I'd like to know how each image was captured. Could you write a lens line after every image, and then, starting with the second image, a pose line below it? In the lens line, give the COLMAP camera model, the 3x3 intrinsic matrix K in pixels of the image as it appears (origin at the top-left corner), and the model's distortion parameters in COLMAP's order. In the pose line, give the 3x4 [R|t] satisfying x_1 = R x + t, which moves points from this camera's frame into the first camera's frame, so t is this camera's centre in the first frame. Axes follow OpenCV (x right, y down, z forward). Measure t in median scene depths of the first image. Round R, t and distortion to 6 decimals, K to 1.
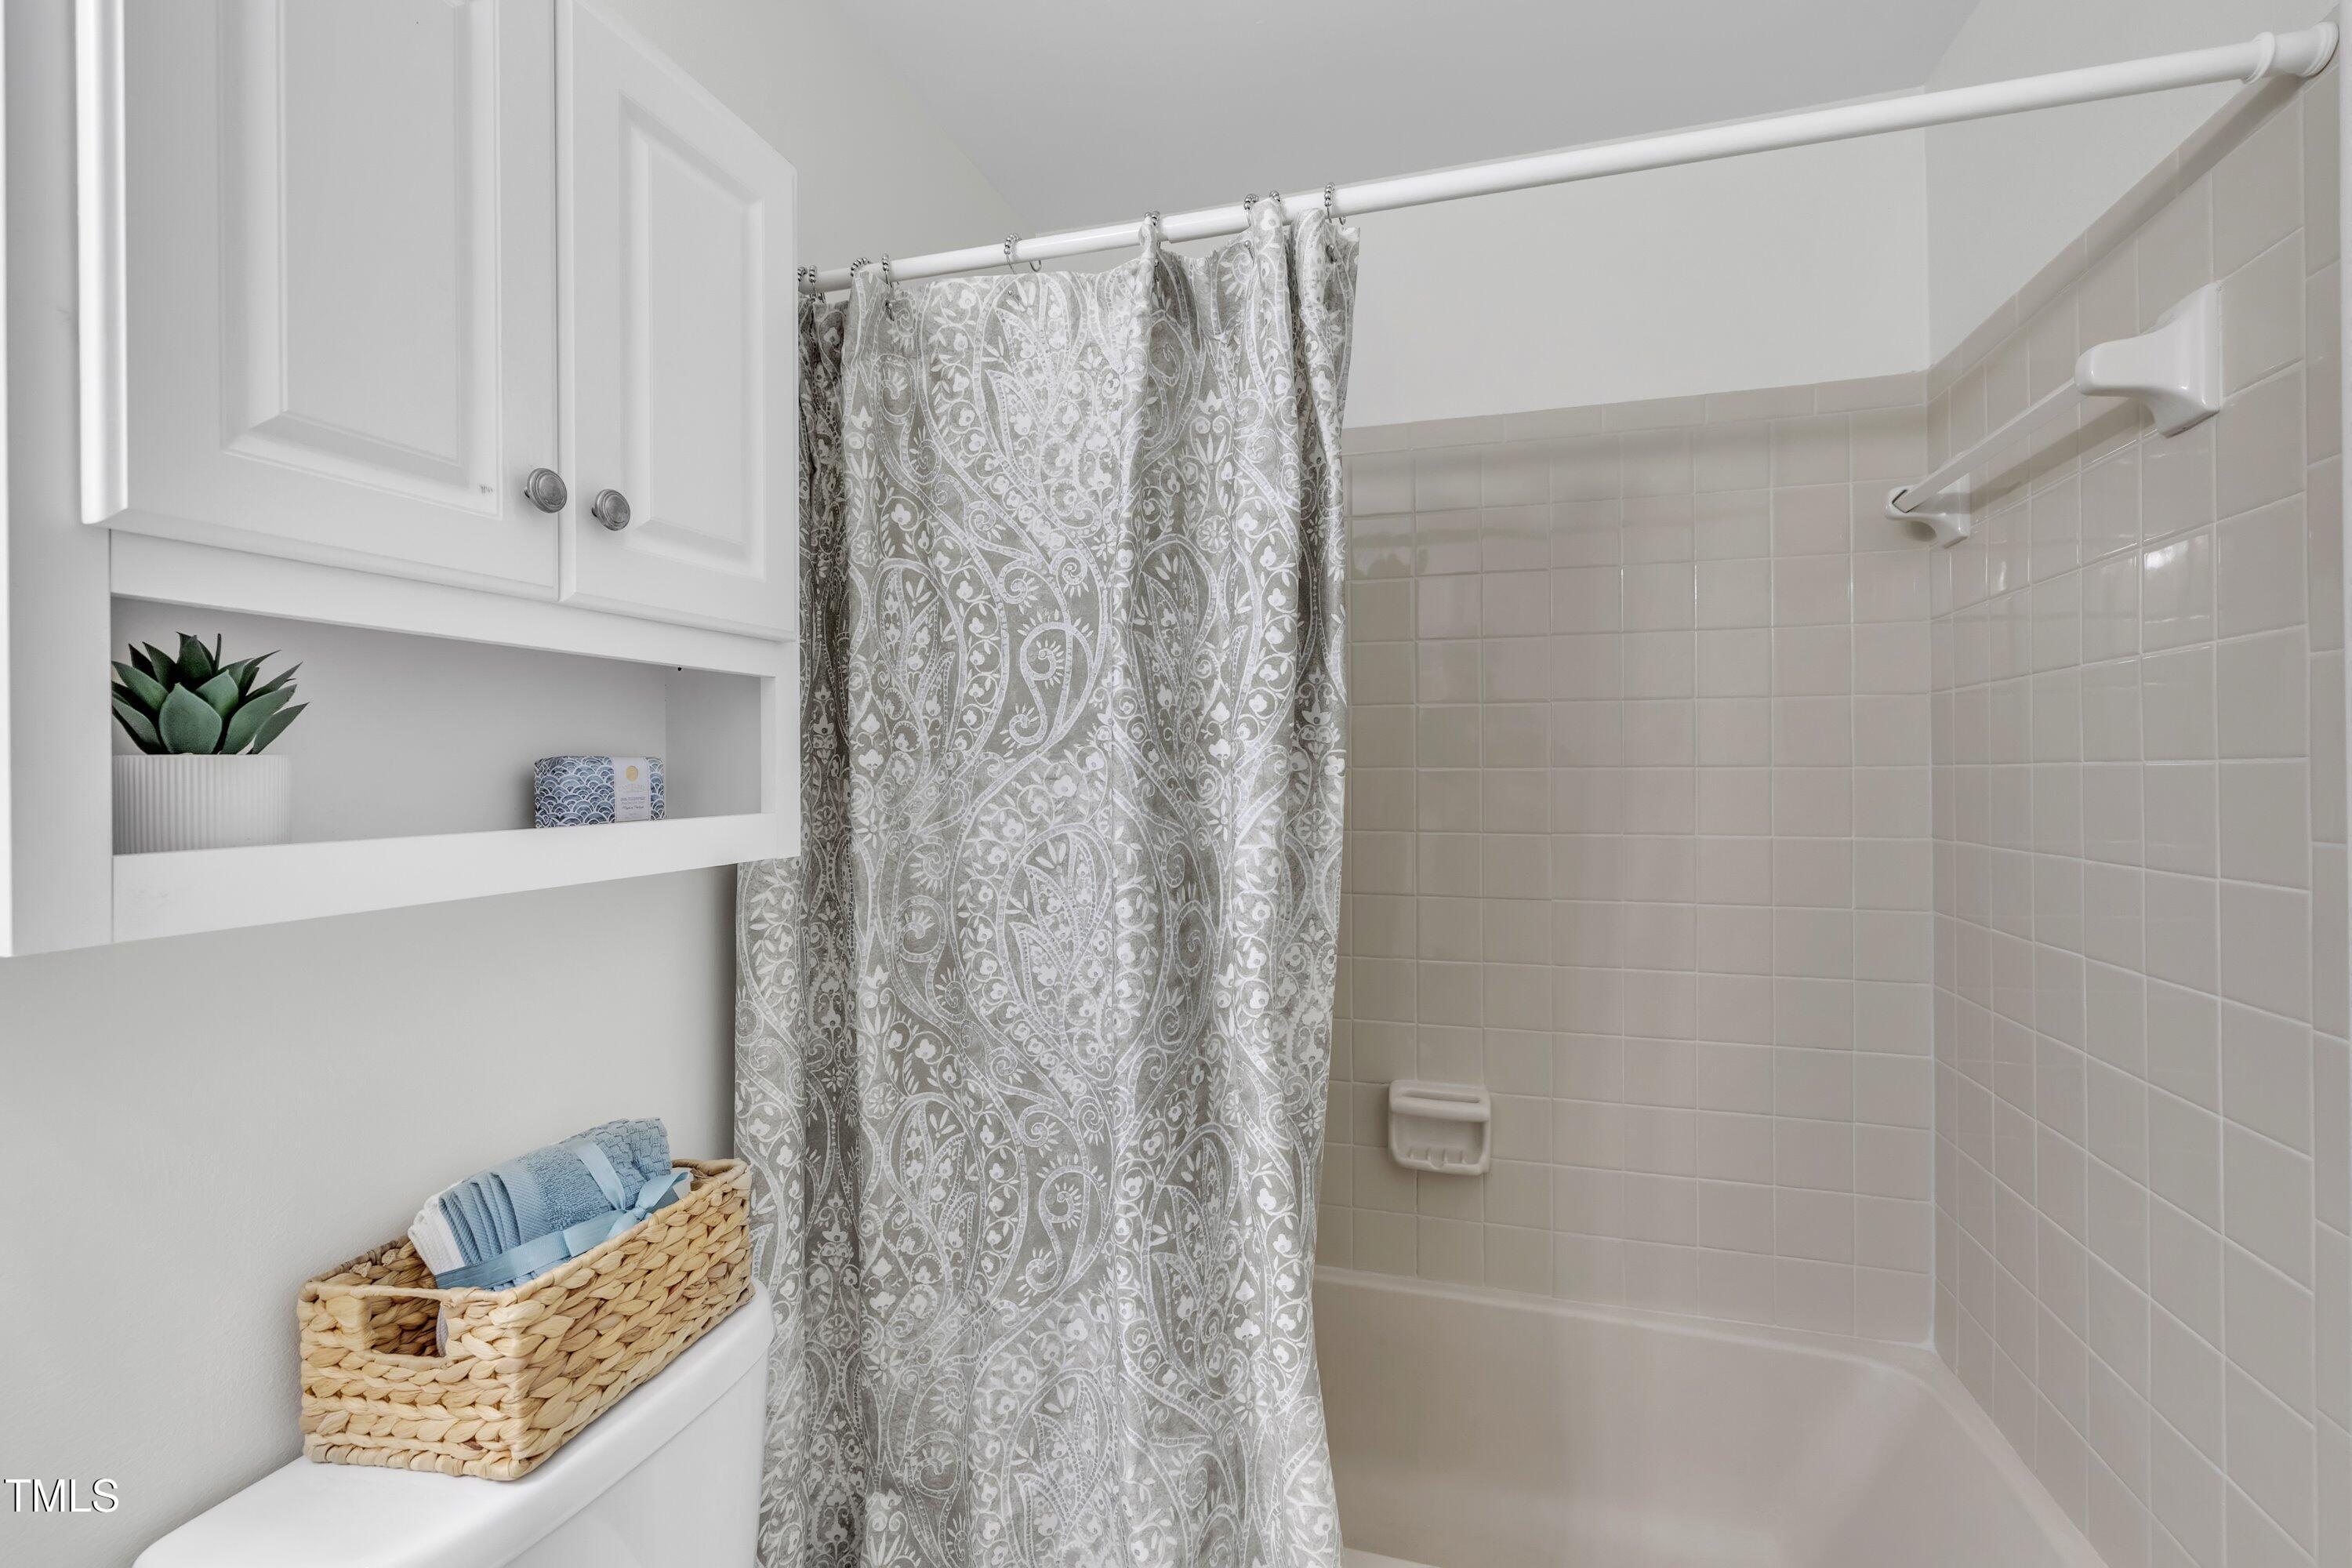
lens RADIAL K [[996.0, 0, 1176.4], [0, 996.0, 757.6], [0, 0, 1]] dist [-0.000820, 0.000205]
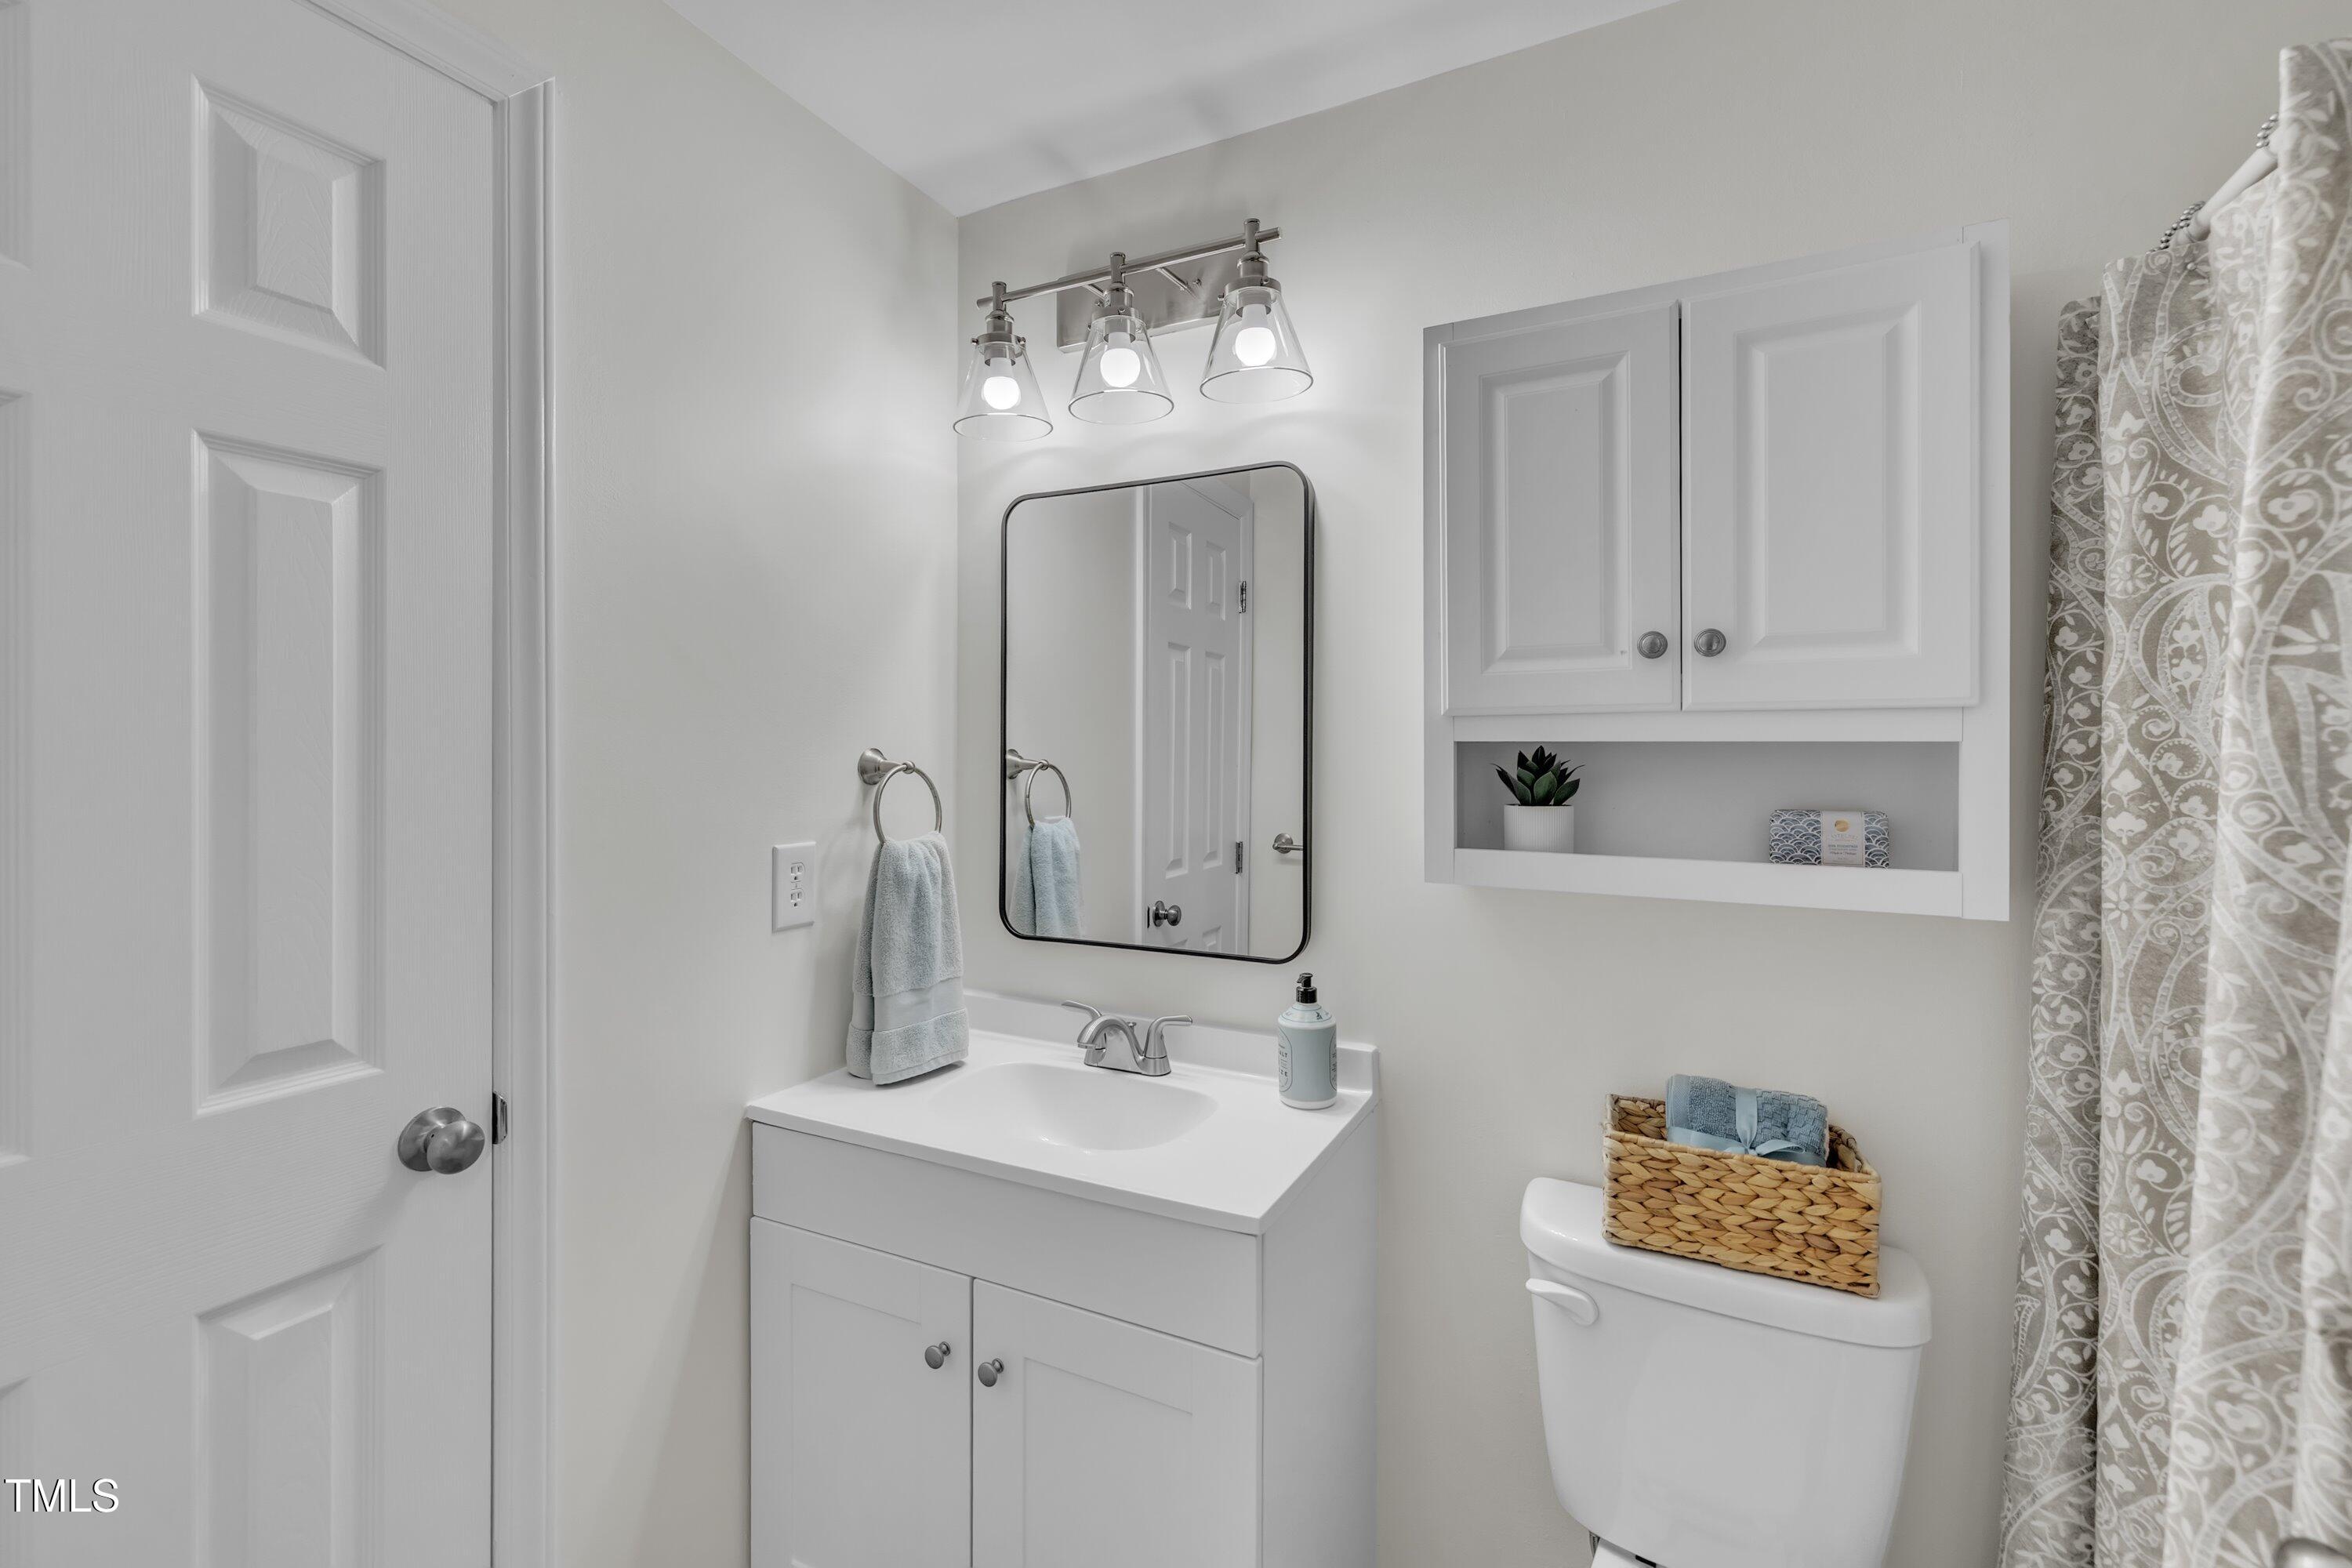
lens RADIAL K [[996.0, 0, 1176.4], [0, 996.0, 757.6], [0, 0, 1]] dist [-0.000820, 0.000205]
pose [[-0.174881, 0.002209, -0.984587, 0.778237], [0.004461, 0.999989, 0.001451, -0.070854], [0.984580, -0.004138, -0.174889, 0.398068]]
